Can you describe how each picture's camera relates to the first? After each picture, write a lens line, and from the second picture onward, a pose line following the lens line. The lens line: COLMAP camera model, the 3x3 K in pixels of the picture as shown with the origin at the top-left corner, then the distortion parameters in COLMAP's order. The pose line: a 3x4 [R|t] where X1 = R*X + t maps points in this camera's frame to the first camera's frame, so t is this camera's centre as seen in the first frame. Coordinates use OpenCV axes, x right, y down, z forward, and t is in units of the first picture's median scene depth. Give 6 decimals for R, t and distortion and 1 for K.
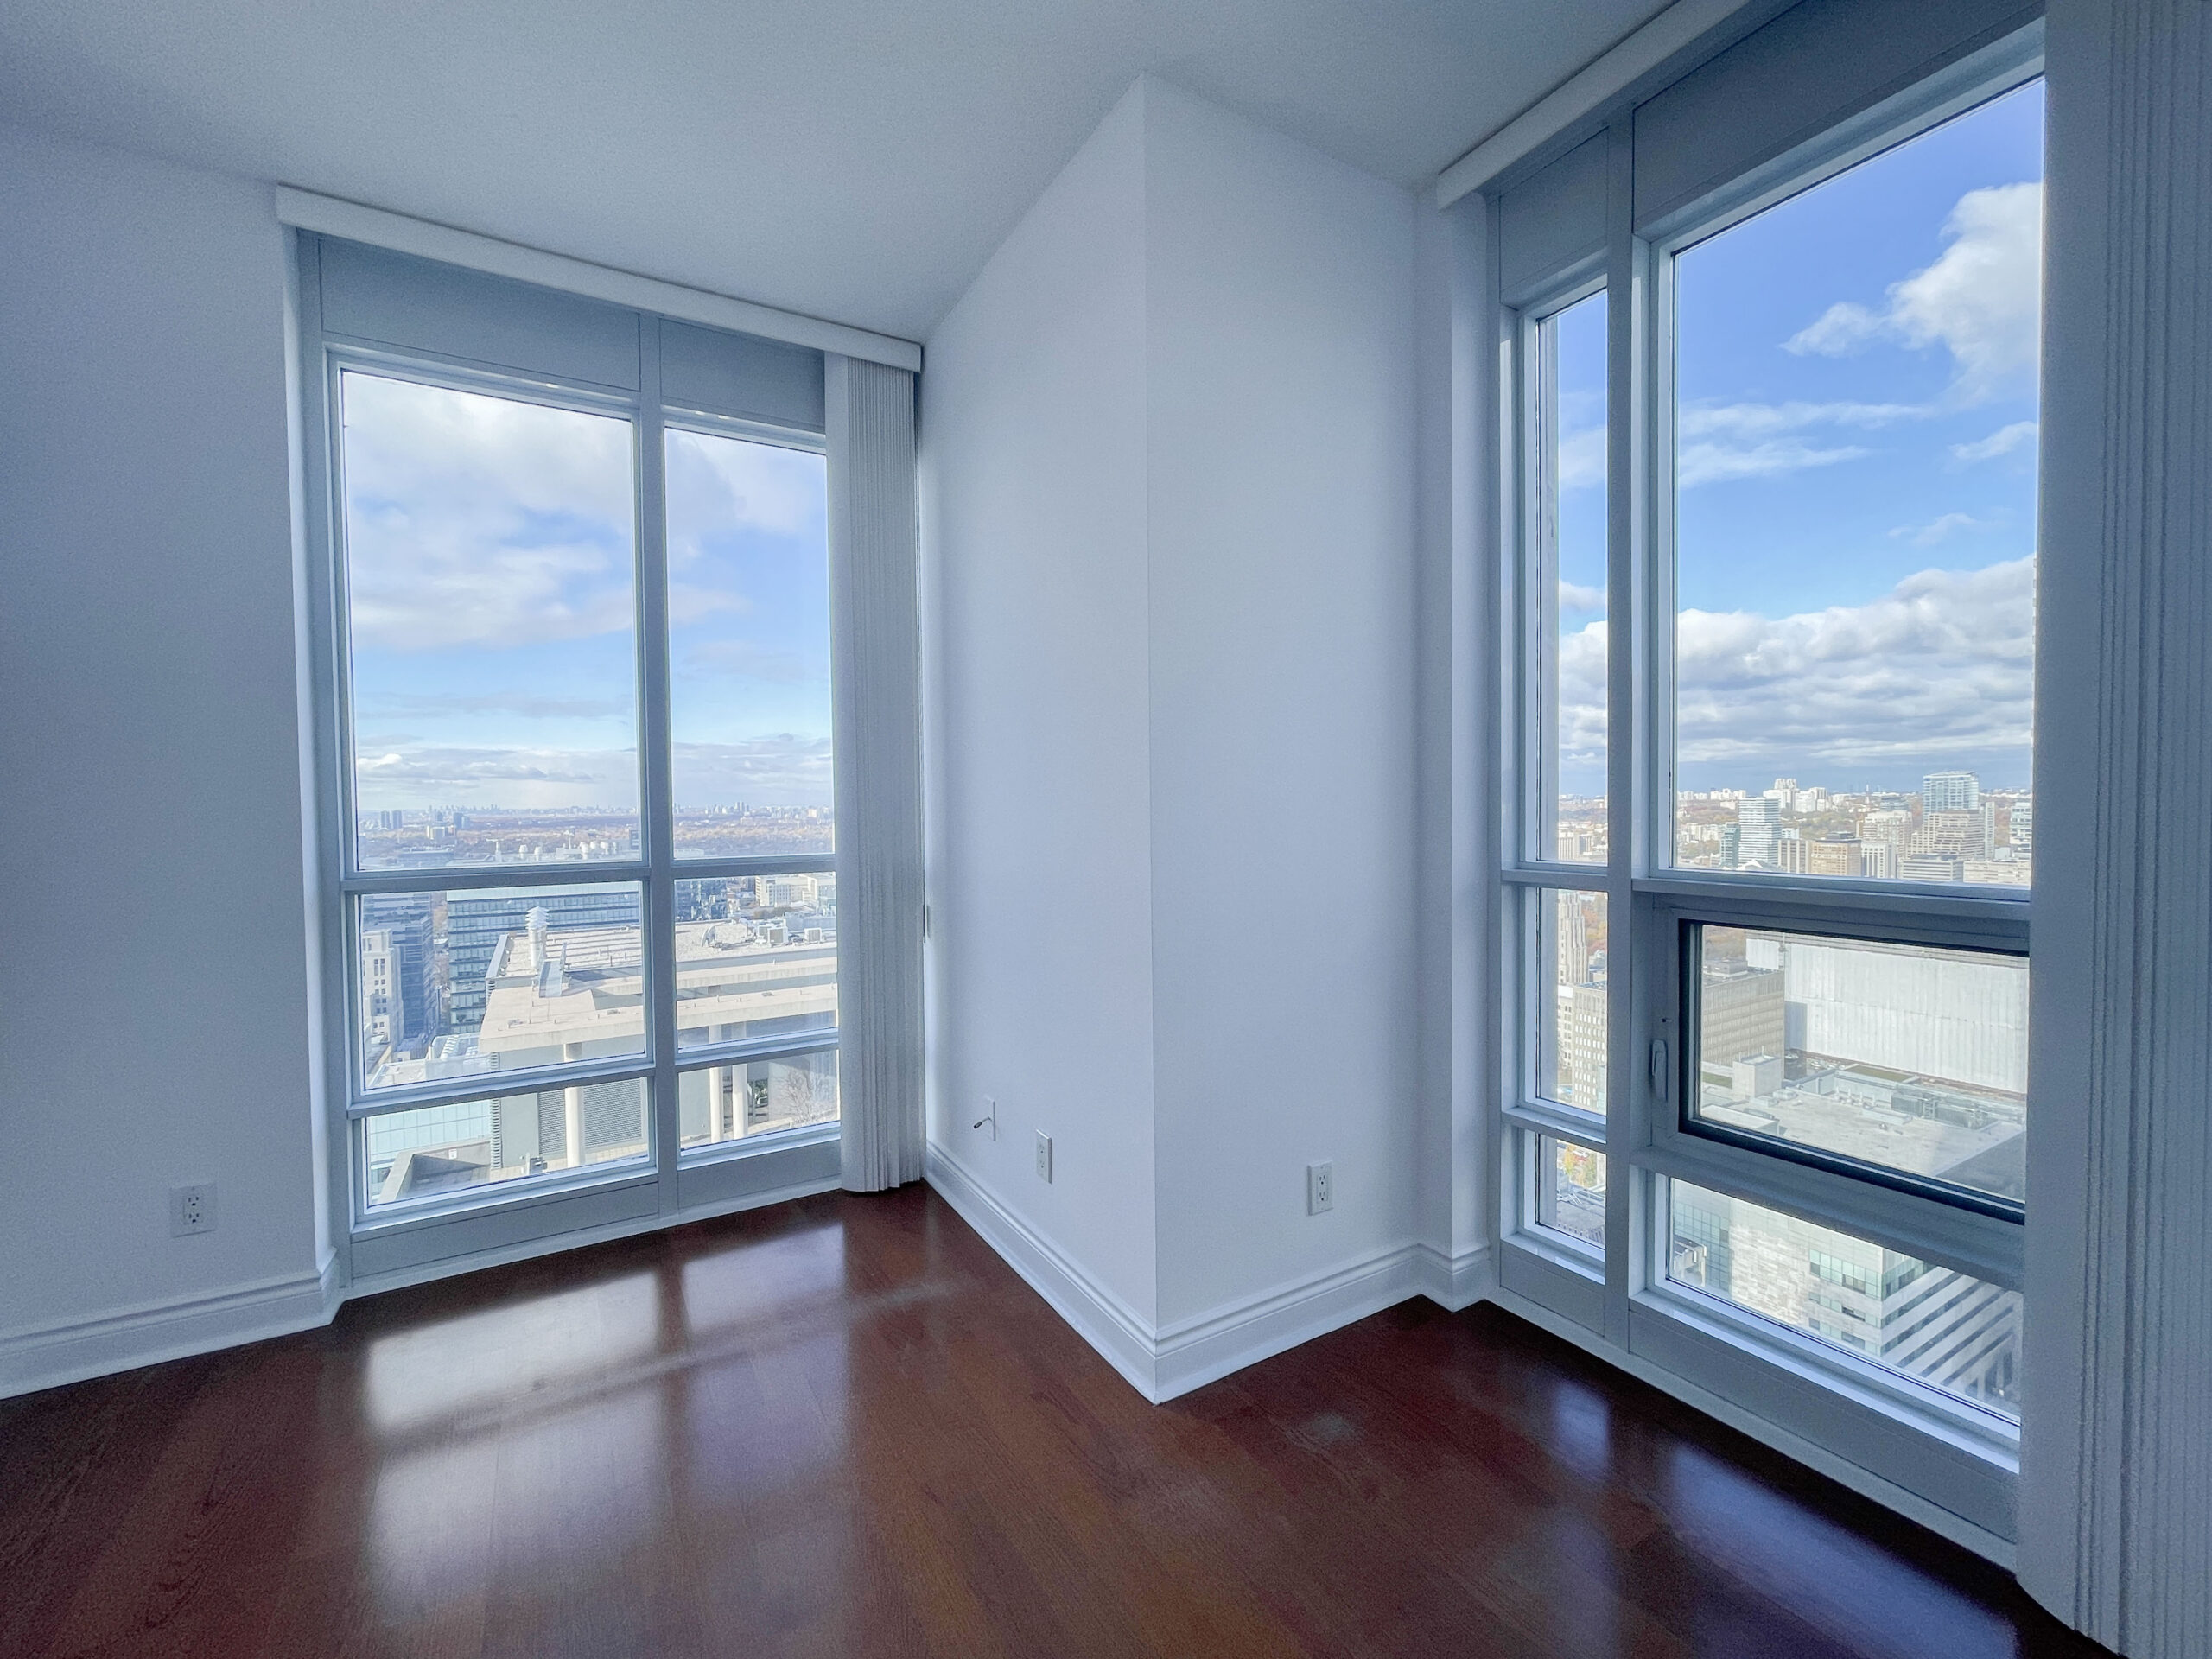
lens RADIAL K [[943.4, 0, 1110.1], [0, 943.4, 822.9], [0, 0, 1]] dist [0.004179, 0.000475]
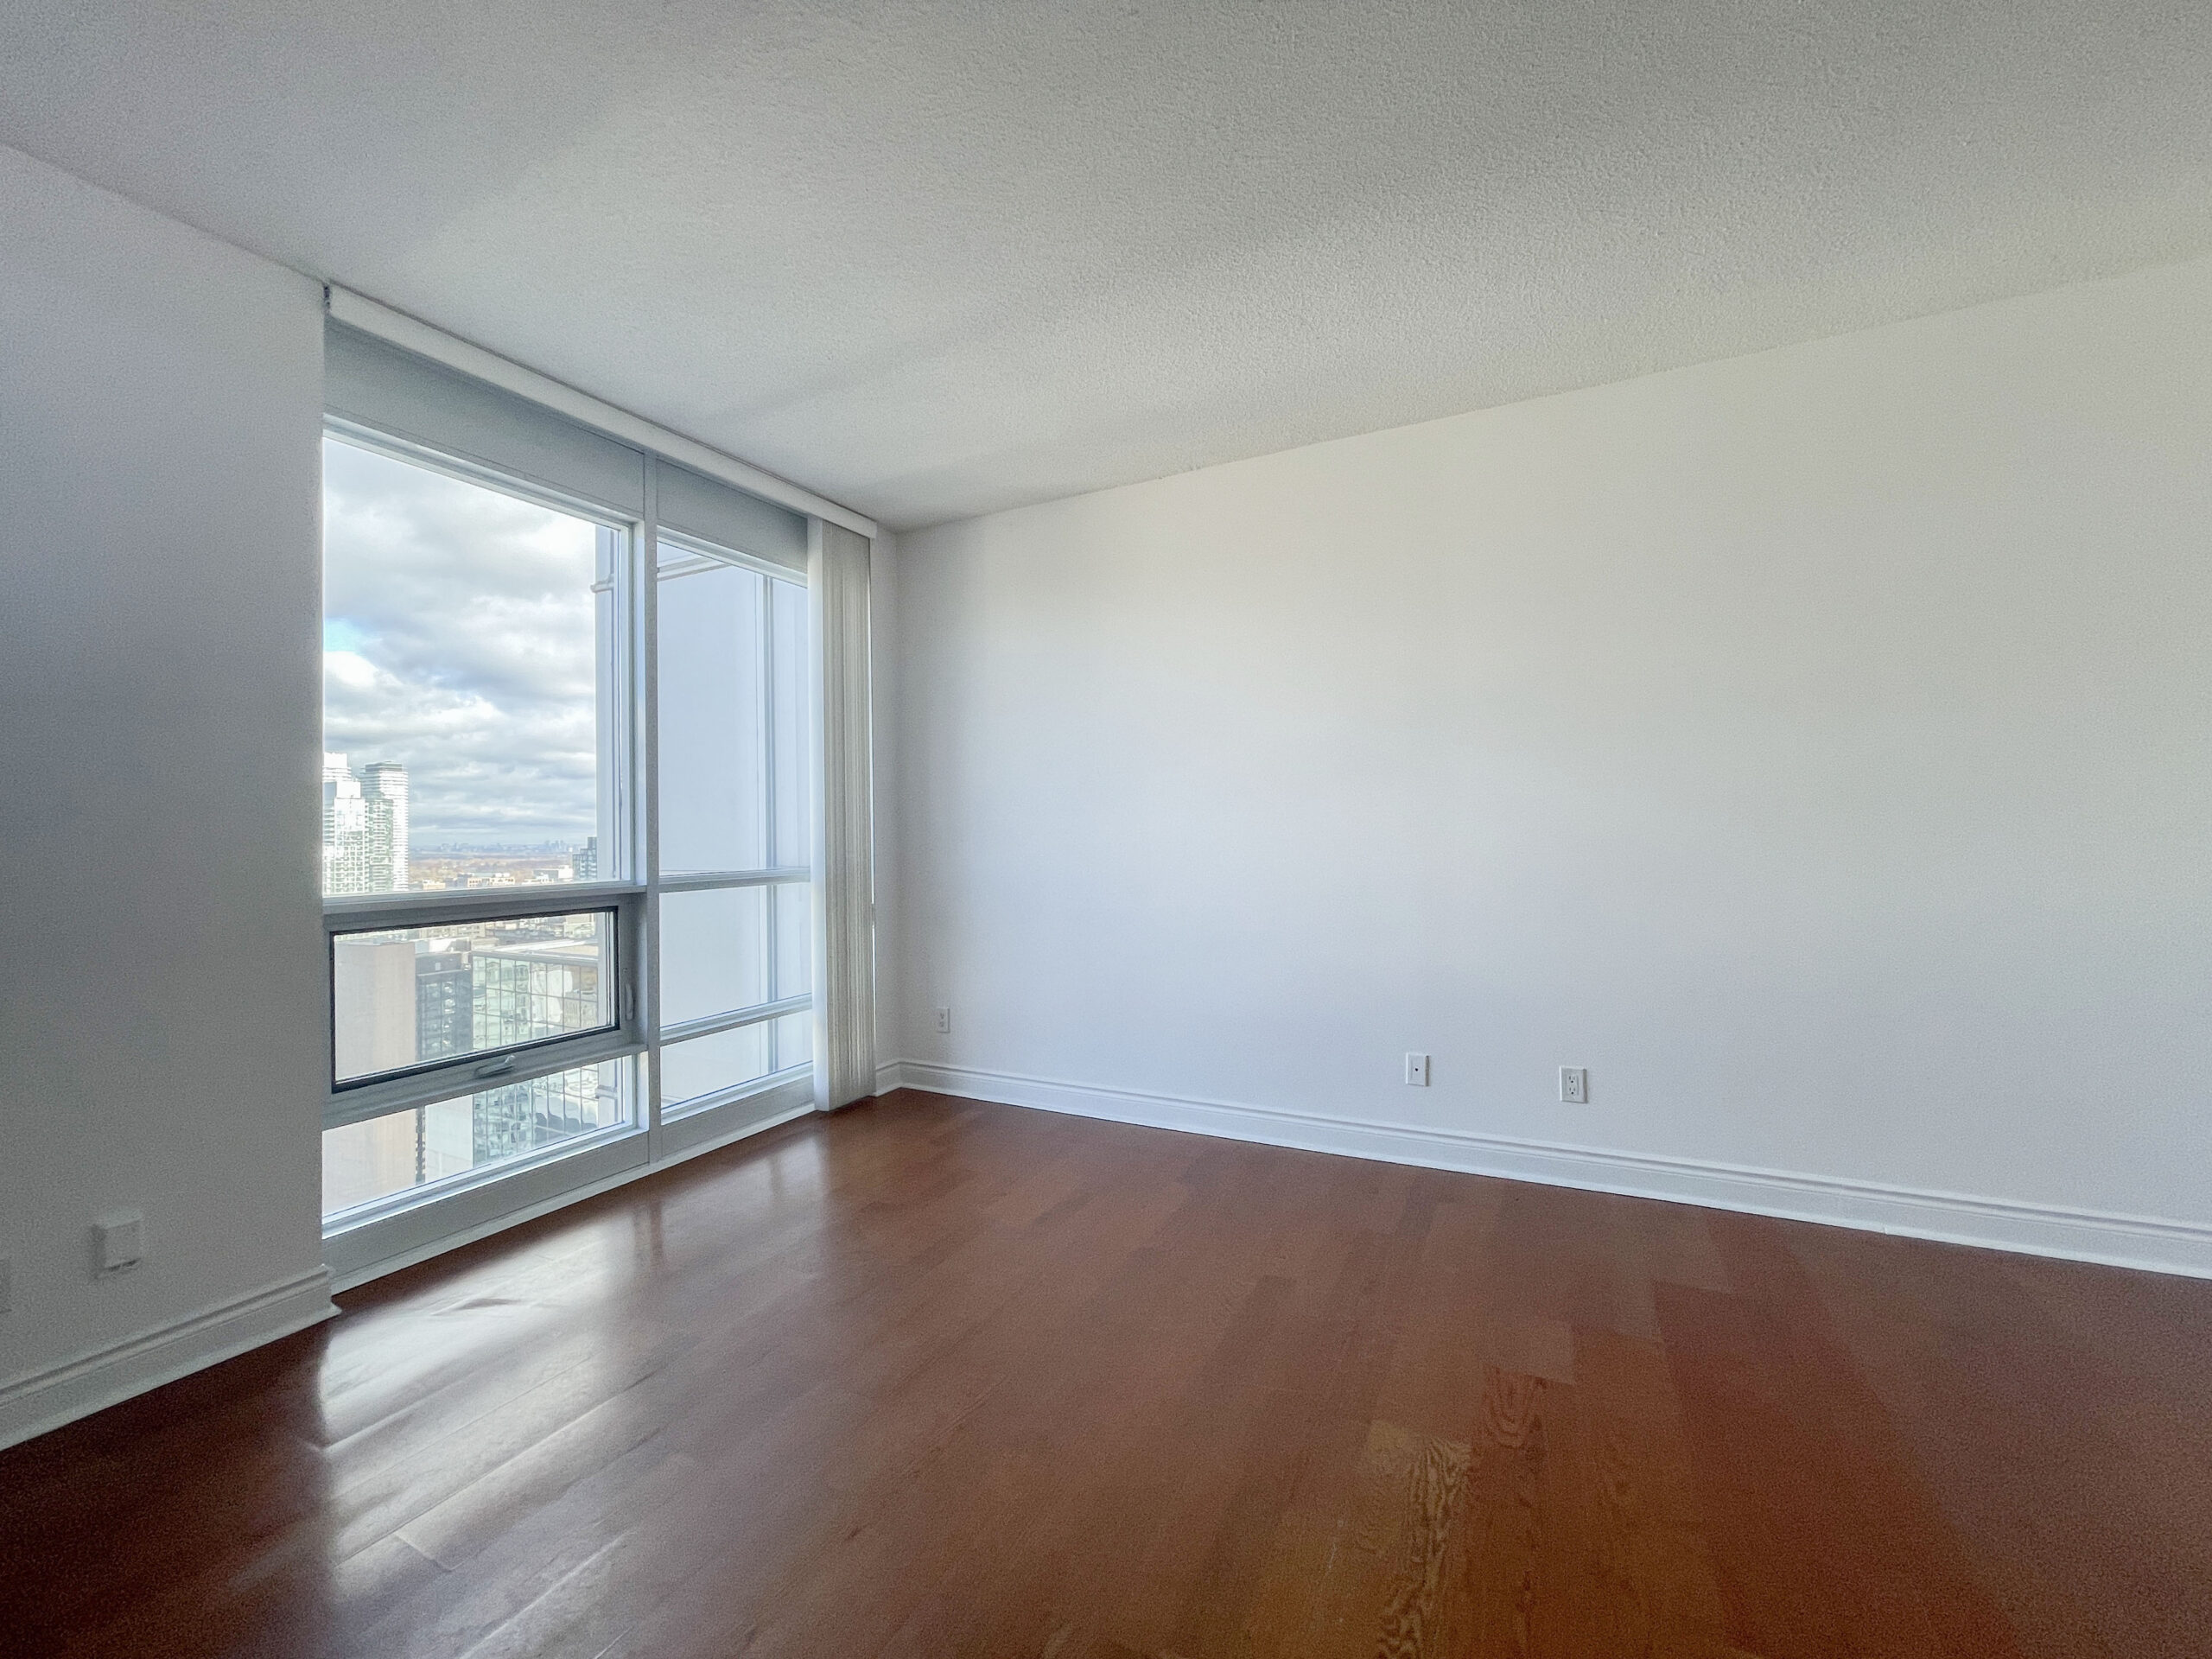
lens RADIAL K [[943.4, 0, 1103.0], [0, 943.4, 824.9], [0, 0, 1]] dist [0.004179, 0.000475]
pose [[0.837560, 0.007209, 0.546298, -0.659755], [0.013634, 0.999326, -0.034090, 0.020674], [-0.546176, 0.036001, 0.836897, -0.384881]]
